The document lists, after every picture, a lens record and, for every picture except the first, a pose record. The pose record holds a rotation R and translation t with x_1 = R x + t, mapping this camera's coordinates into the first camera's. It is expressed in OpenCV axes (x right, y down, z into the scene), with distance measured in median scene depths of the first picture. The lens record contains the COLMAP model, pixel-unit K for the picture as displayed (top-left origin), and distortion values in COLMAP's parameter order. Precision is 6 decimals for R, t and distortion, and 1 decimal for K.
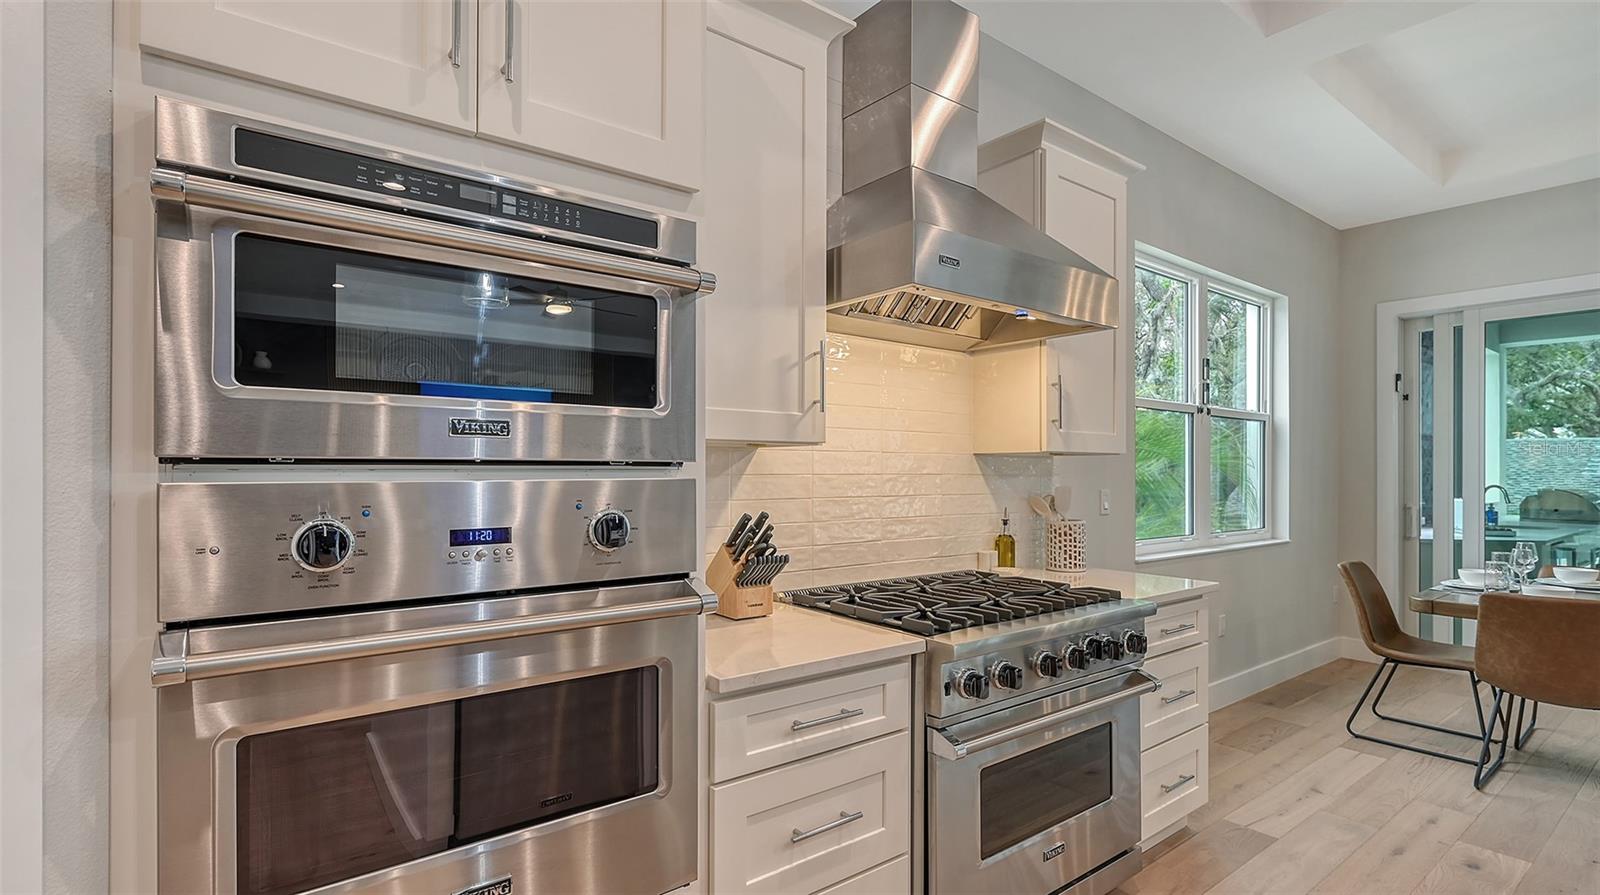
lens RADIAL K [[732.4, 0, 802.9], [0, 732.4, 472.3], [0, 0, 1]] dist [-0.000254, -0.000426]
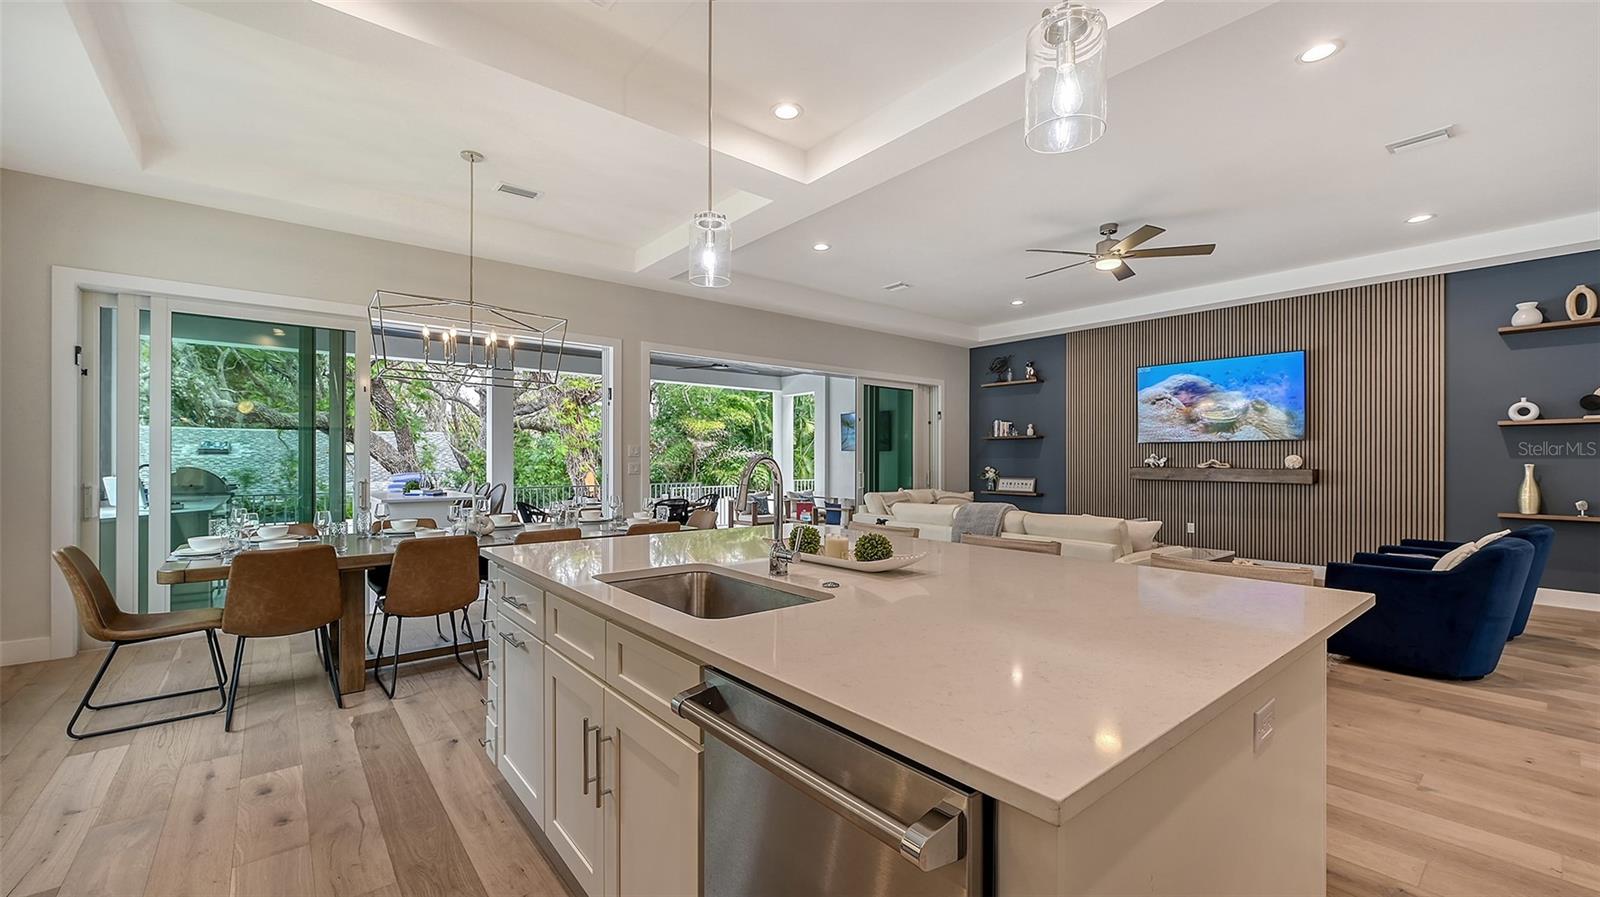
lens RADIAL K [[646.8, 0, 798.3], [0, 646.8, 457.7], [0, 0, 1]] dist [-0.001194, -0.000010]
pose [[-0.033342, -0.004224, 0.999435, -0.087582], [0.003286, 0.999985, 0.004336, 0.015351], [-0.999439, 0.003428, -0.033328, 0.165390]]
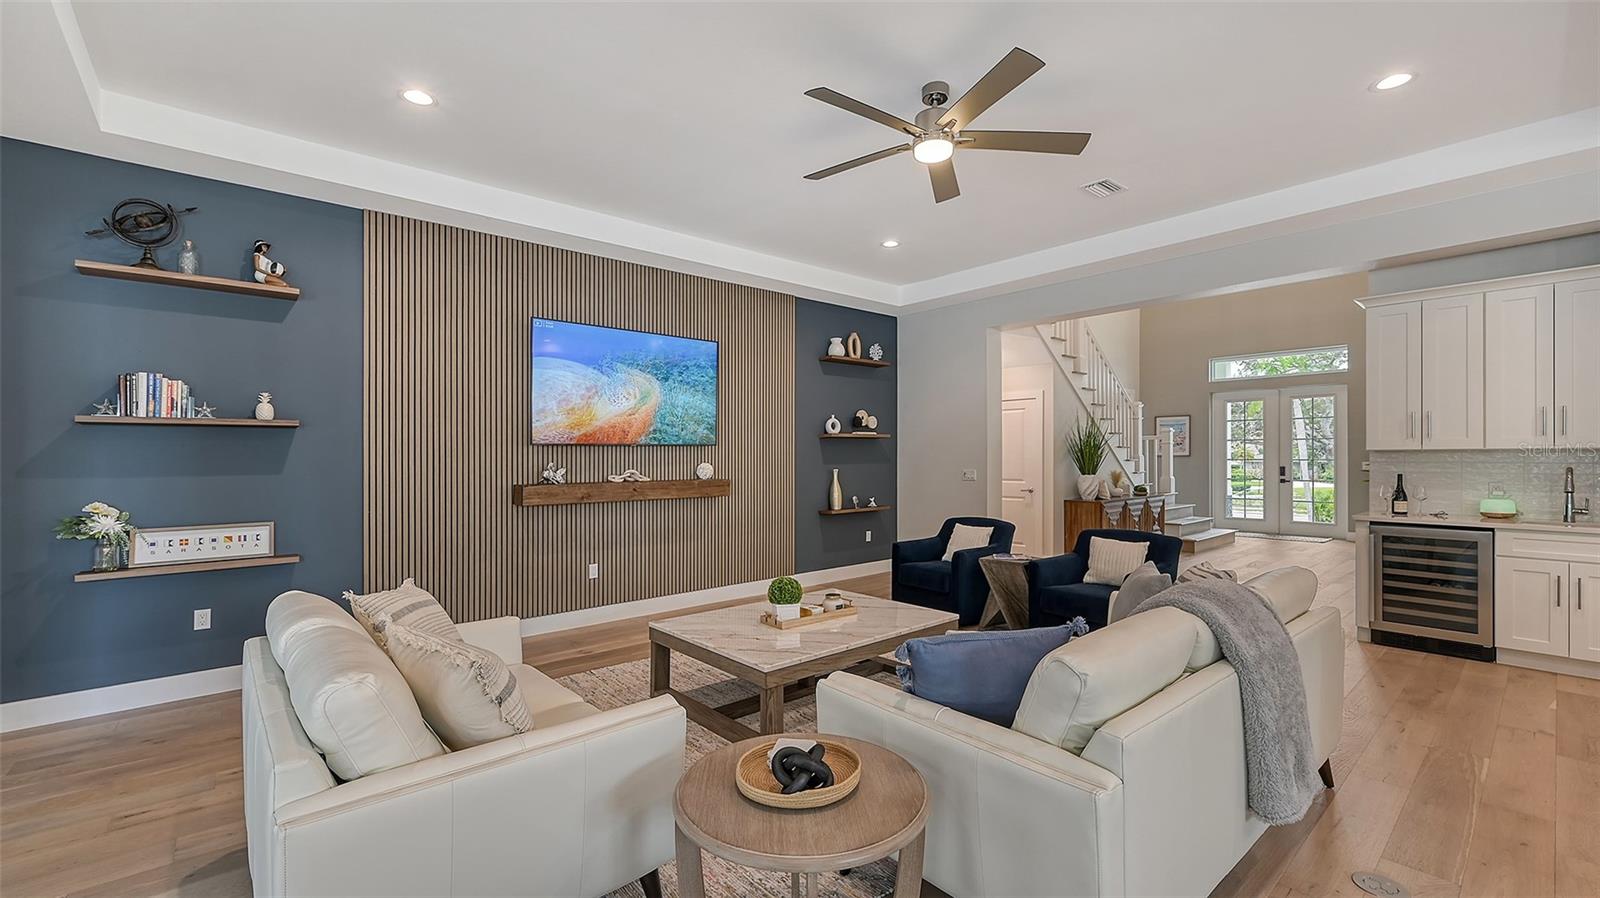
lens RADIAL K [[655.6, 0, 803.9], [0, 655.6, 453.3], [0, 0, 1]] dist [-0.016571, 0.000090]
pose [[-0.997495, -0.003268, -0.070655, 1.992625], [-0.003565, 0.999985, 0.004084, -0.016883], [0.070640, 0.004325, -0.997492, 0.308929]]
